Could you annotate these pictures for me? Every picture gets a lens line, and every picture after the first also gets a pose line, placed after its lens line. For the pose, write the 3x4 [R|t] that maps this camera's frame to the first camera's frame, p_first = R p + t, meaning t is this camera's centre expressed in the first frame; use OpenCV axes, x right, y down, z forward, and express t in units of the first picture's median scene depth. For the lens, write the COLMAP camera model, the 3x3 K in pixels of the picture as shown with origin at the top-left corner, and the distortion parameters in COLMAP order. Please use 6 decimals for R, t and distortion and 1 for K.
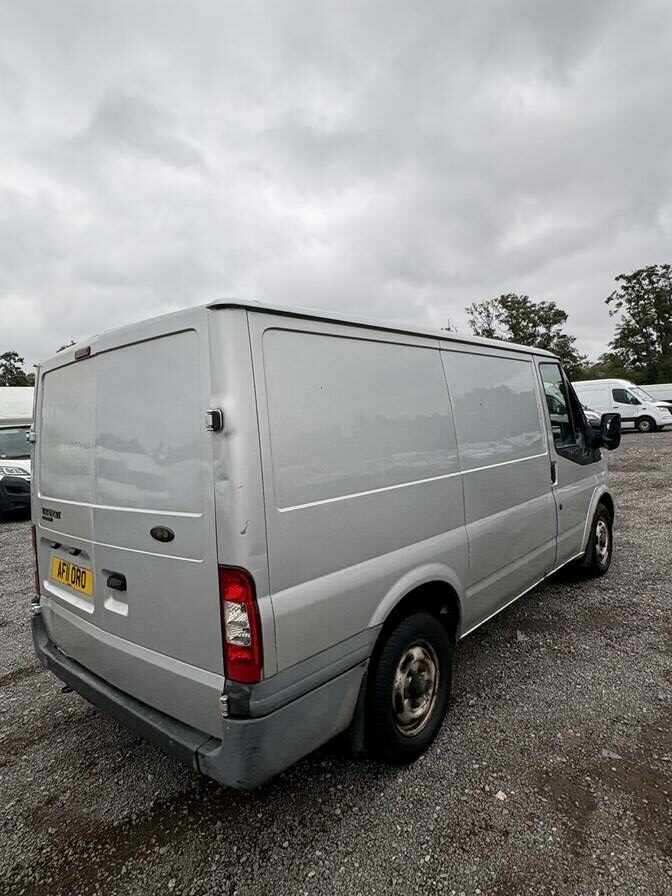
lens RADIAL K [[528.9, 0, 337.8], [0, 528.9, 443.0], [0, 0, 1]] dist [0.002642, -0.001032]
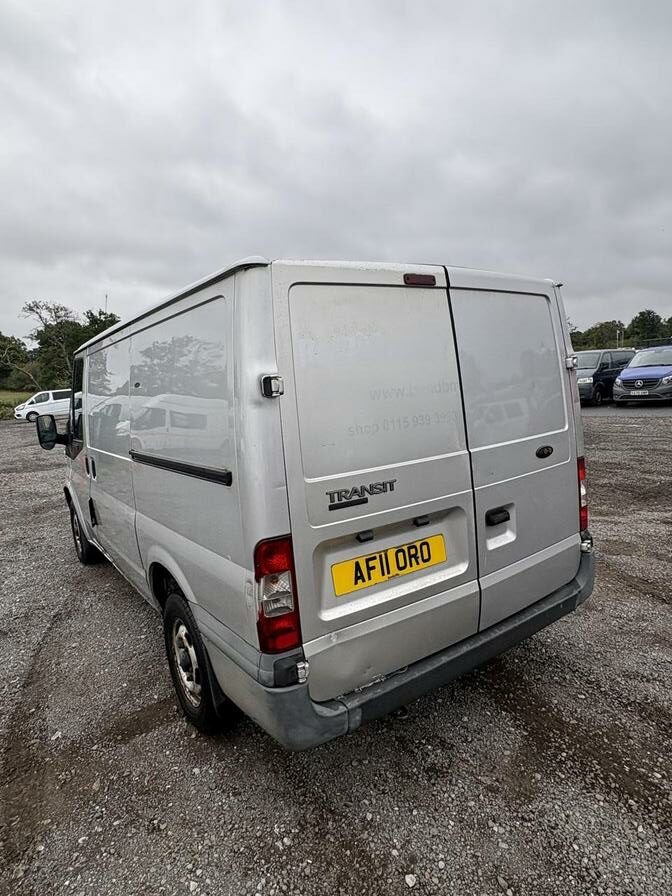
lens RADIAL K [[528.9, 0, 337.8], [0, 528.9, 443.0], [0, 0, 1]] dist [0.002642, -0.001032]
pose [[0.223855, -0.067169, 0.972305, -1.554522], [0.094719, 0.994399, 0.046888, 0.040518], [-0.970009, 0.081599, 0.228964, 1.100696]]
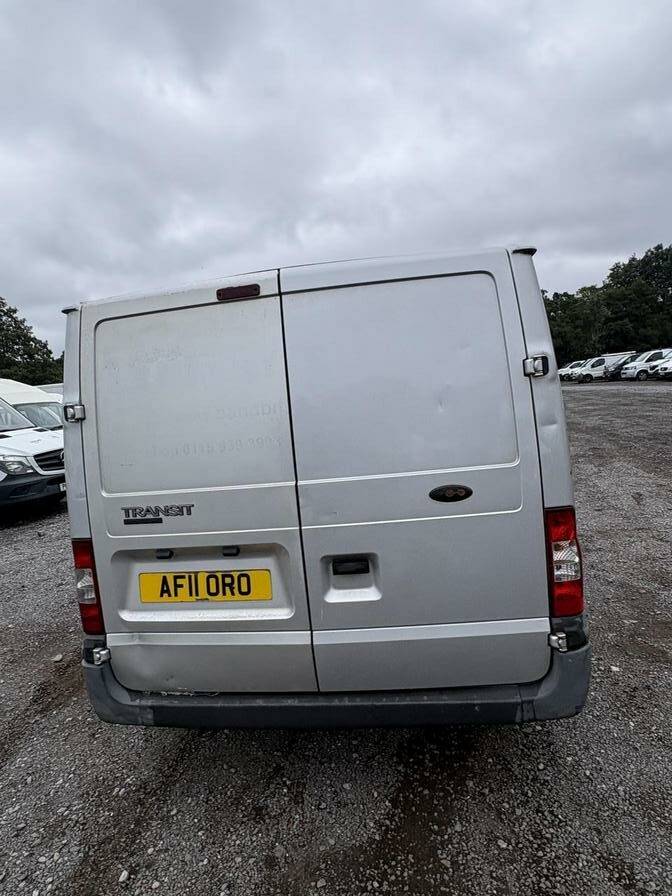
lens RADIAL K [[526.9, 0, 336.0], [0, 526.9, 448.0], [0, 0, 1]] dist [0.001878, -0.000518]
pose [[0.826301, -0.076789, 0.557969, -0.932983], [0.064527, 0.997046, 0.041657, 0.037417], [-0.559520, 0.001583, 0.828816, 0.322189]]
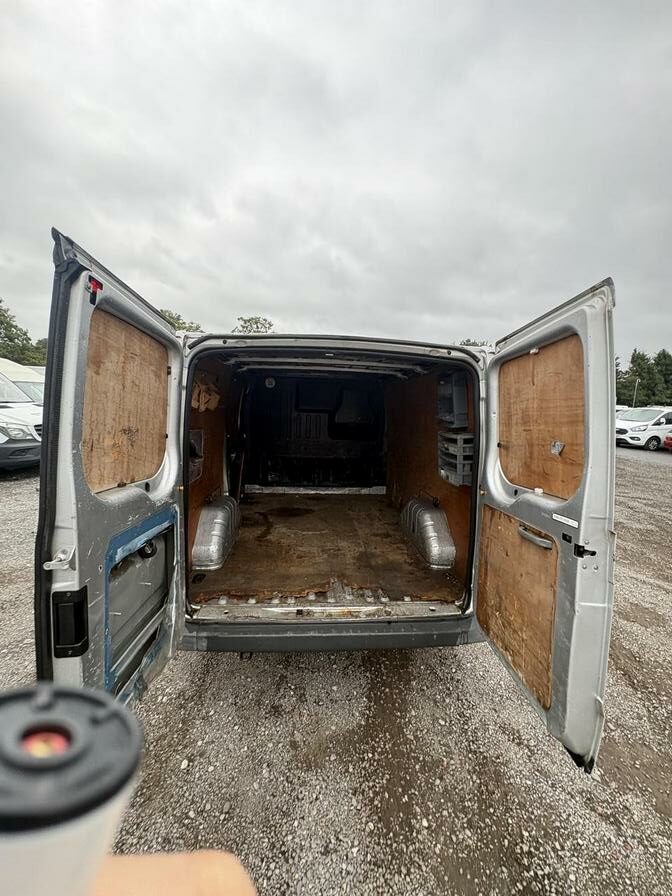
lens RADIAL K [[361.4, 0, 332.7], [0, 361.4, 449.7], [0, 0, 1]] dist [-0.000187, 0.000194]
pose [[0.684944, -0.006223, 0.728569, -1.143238], [-0.052765, 0.996914, 0.058120, -0.002948], [-0.726682, -0.078252, 0.682502, 0.508412]]
